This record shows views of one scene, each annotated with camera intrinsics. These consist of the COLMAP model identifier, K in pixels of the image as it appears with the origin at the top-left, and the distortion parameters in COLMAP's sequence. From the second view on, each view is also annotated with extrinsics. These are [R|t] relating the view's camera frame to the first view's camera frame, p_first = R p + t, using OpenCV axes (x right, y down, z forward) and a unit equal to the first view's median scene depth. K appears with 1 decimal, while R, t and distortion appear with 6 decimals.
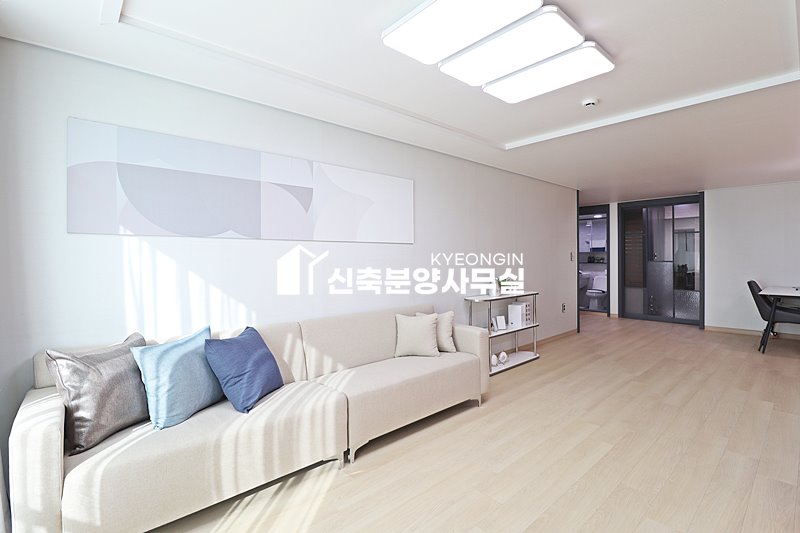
lens RADIAL K [[374.5, 0, 400.6], [0, 374.5, 259.1], [0, 0, 1]] dist [0.000604, -0.011800]
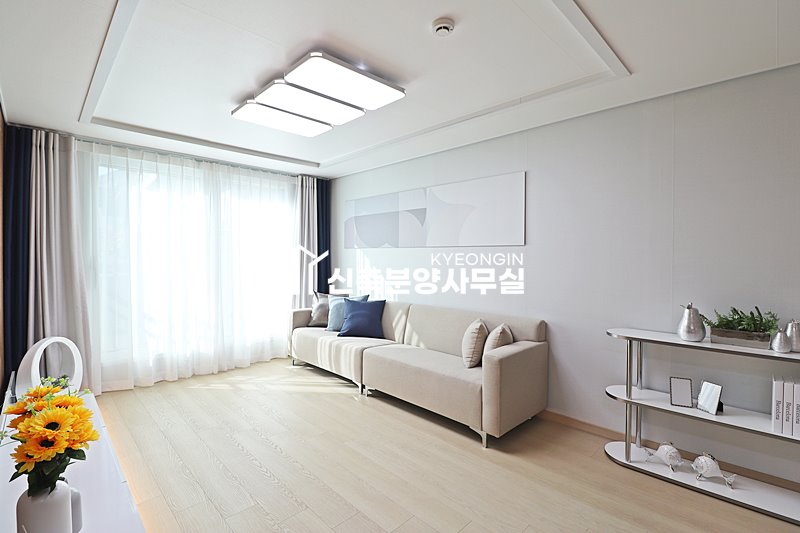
lens RADIAL K [[369.3, 0, 401.5], [0, 369.3, 262.5], [0, 0, 1]] dist [-0.000644, -0.000290]
pose [[0.055034, 0.020443, -0.998275, 1.035673], [-0.009422, 0.999757, 0.019954, -0.018499], [0.998440, 0.008307, 0.055213, 0.808897]]
